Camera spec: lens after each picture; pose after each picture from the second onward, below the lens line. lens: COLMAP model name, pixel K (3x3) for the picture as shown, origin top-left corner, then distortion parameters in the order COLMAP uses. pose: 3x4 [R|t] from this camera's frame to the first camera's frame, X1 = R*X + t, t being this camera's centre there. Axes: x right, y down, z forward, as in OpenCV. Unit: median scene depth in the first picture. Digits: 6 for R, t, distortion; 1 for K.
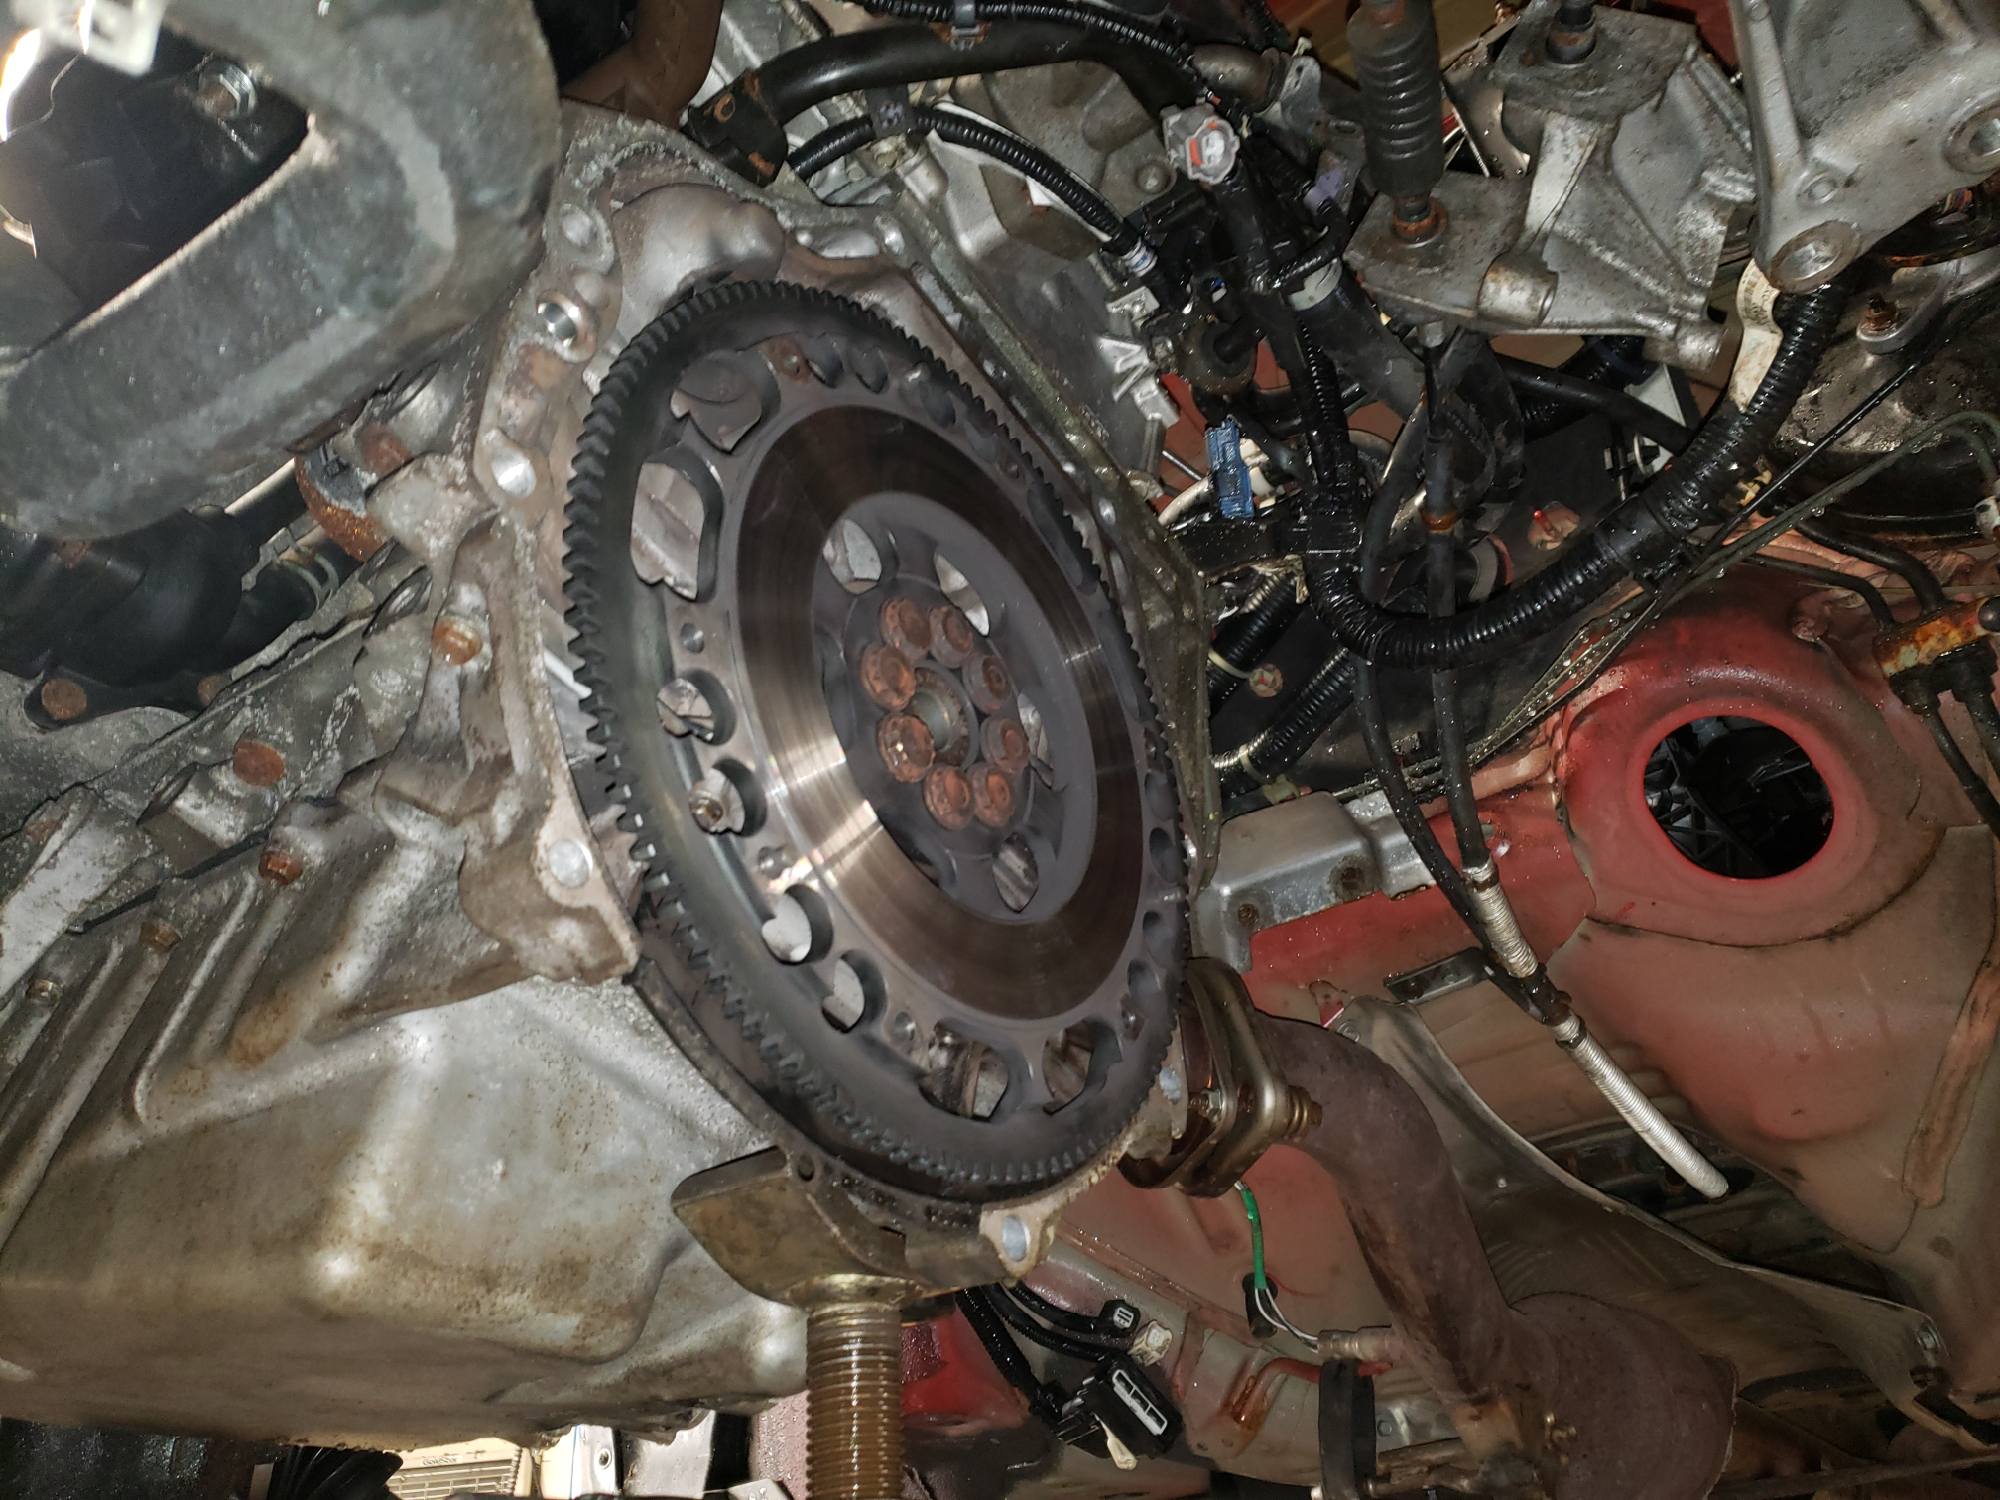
lens RADIAL K [[1534.8, 0, 1002.6], [0, 1534.8, 808.4], [0, 0, 1]] dist [0.008142, 0.006018]
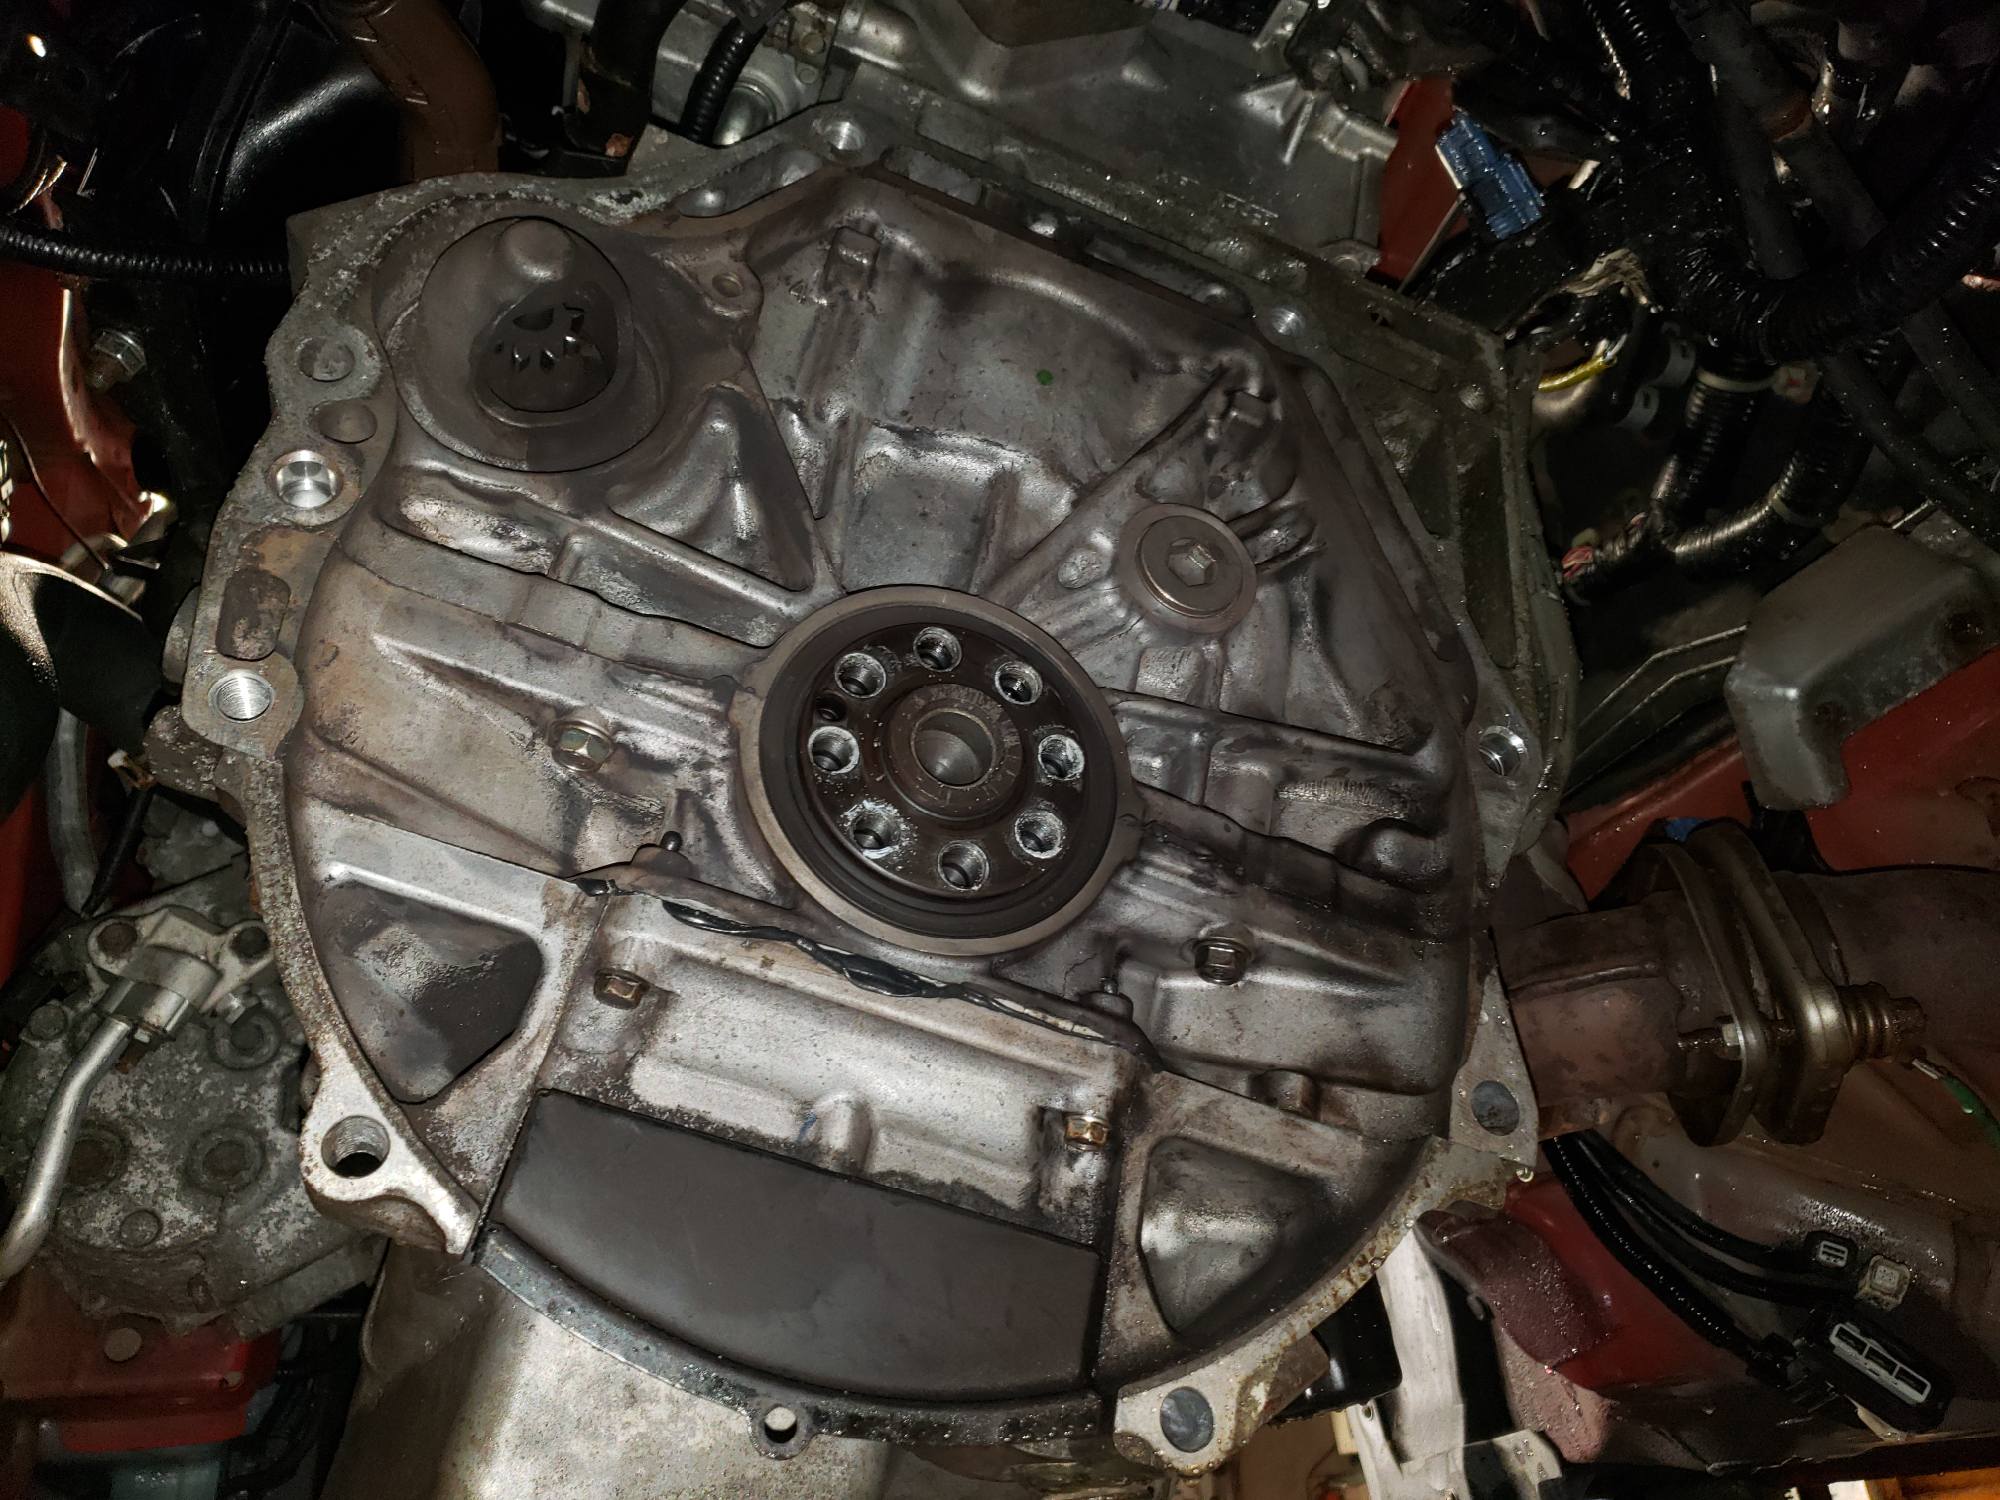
lens RADIAL K [[1534.8, 0, 1002.6], [0, 1534.8, 808.4], [0, 0, 1]] dist [0.008142, 0.006018]
pose [[0.828214, -0.259732, -0.496589, 0.190298], [0.303430, 0.952823, 0.007705, -0.013609], [0.471160, -0.157061, 0.867952, 0.186950]]
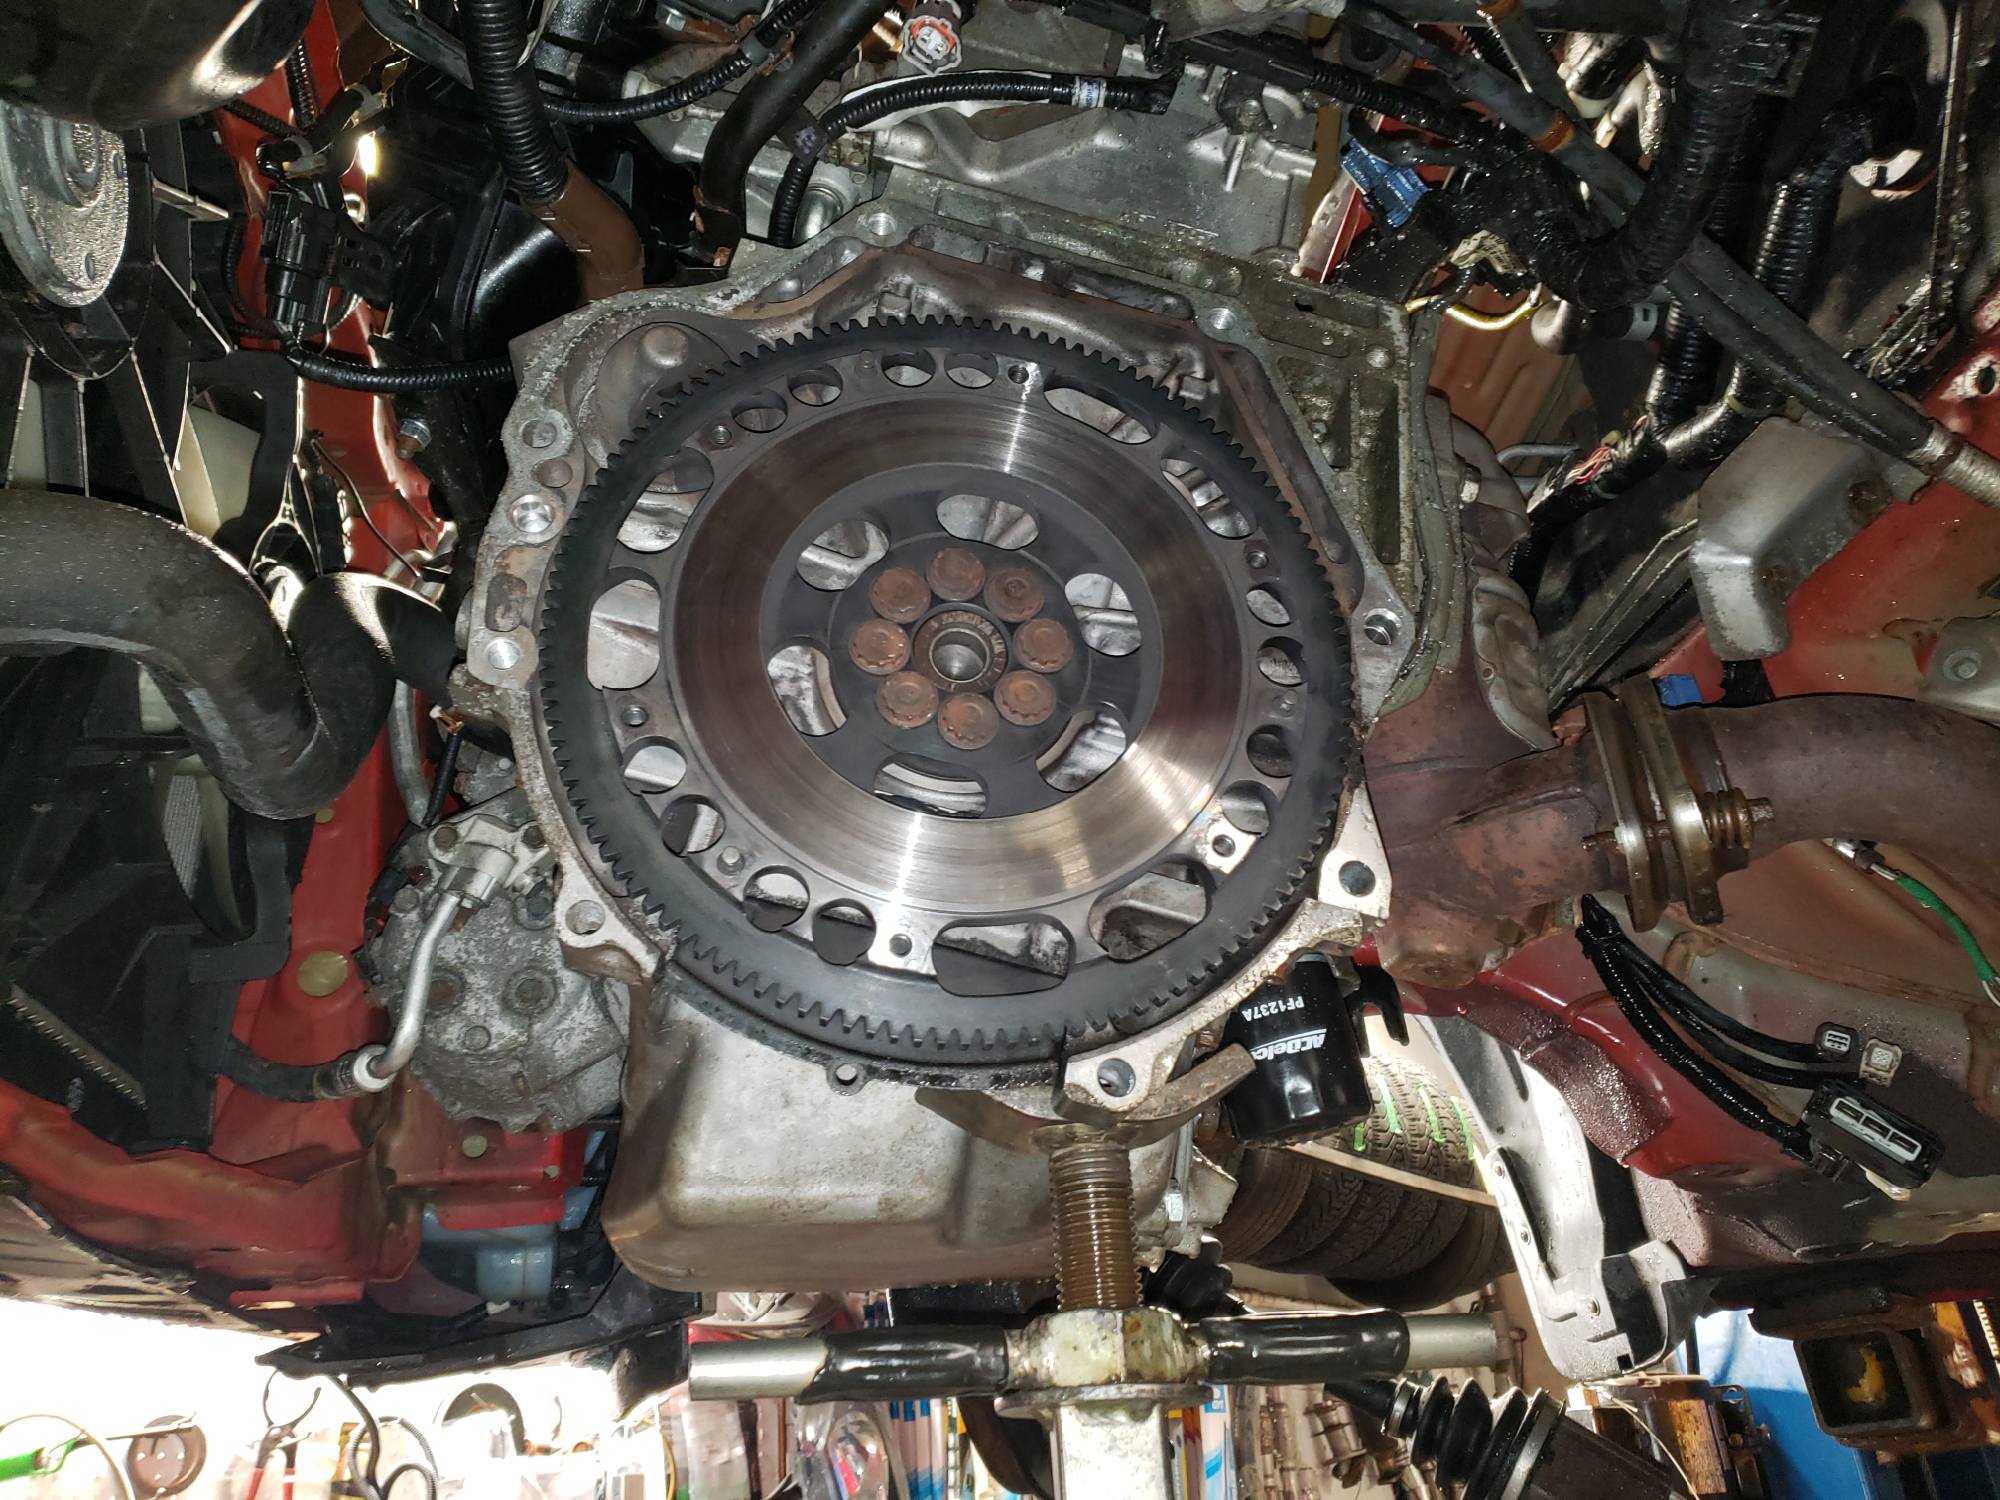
lens RADIAL K [[1493.7, 0, 1022.7], [0, 1493.7, 787.2], [0, 0, 1]] dist [0.094686, -0.195763]
pose [[0.722135, -0.295894, -0.625274, 0.356551], [0.366107, 0.930409, -0.017471, 0.039765], [0.586930, -0.216301, 0.780210, 0.078084]]
